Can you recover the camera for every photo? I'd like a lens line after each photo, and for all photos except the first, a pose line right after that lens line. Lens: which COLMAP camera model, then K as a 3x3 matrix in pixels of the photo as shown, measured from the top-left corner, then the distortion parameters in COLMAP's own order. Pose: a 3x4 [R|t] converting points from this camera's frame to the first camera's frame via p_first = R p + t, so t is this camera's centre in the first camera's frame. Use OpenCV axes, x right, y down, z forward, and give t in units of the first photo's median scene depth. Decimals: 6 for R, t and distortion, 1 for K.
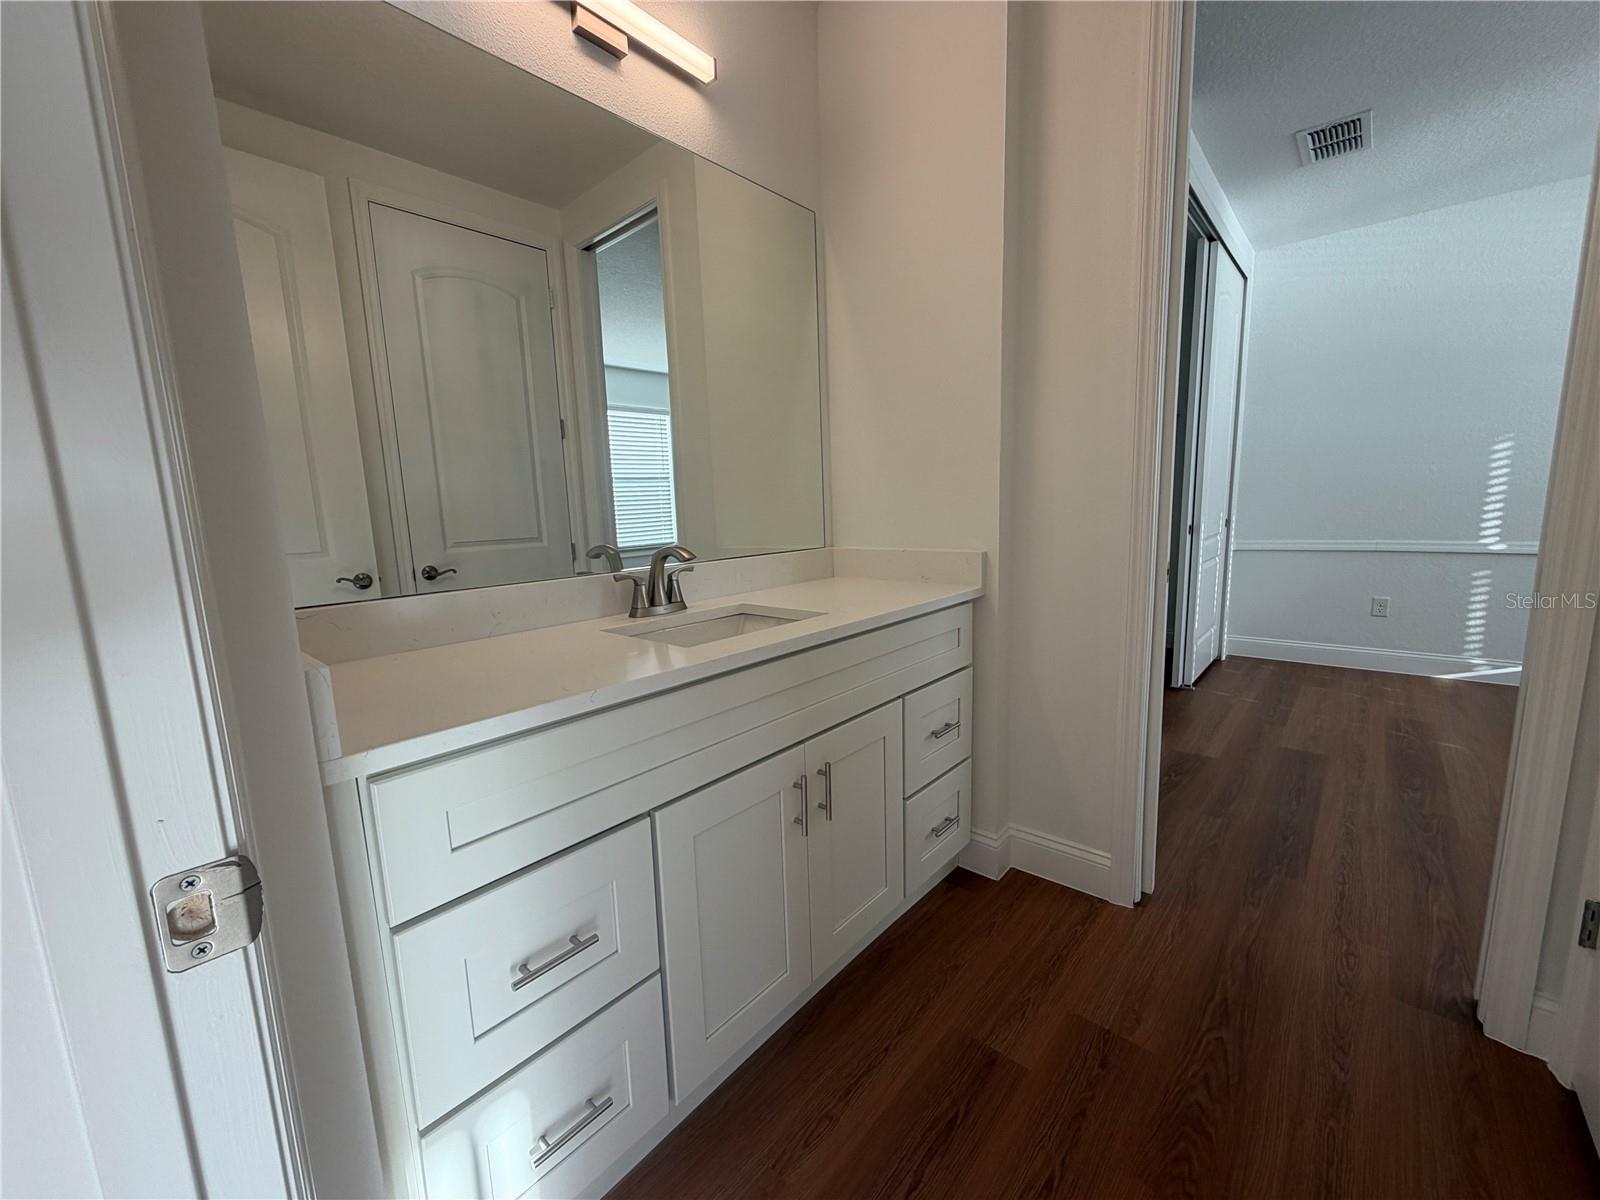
lens RADIAL K [[639.0, 0, 800.1], [0, 639.0, 597.9], [0, 0, 1]] dist [0.000757, -0.000252]
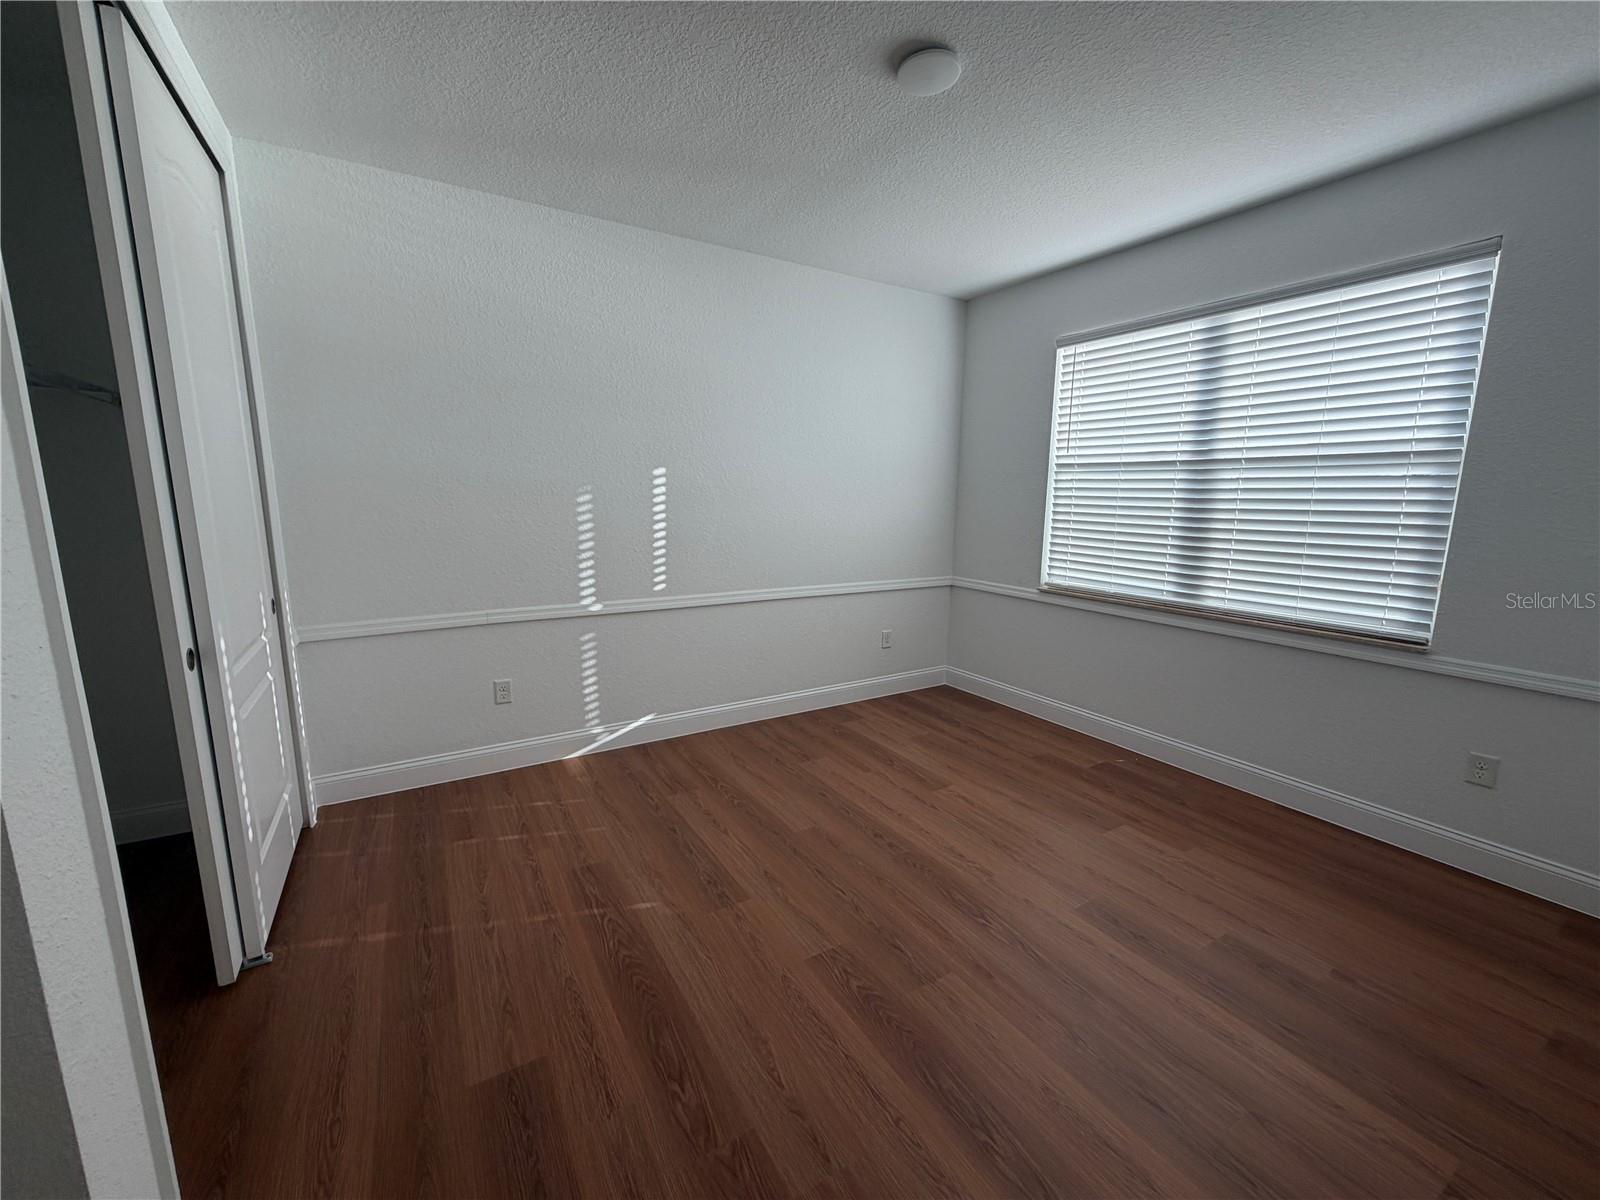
lens RADIAL K [[639.0, 0, 799.3], [0, 639.0, 600.5], [0, 0, 1]] dist [0.000757, -0.000252]
pose [[0.299831, -0.125198, 0.945742, 0.304005], [0.130298, 0.987435, 0.089408, -0.131364], [-0.945052, 0.096421, 0.312377, 0.426236]]
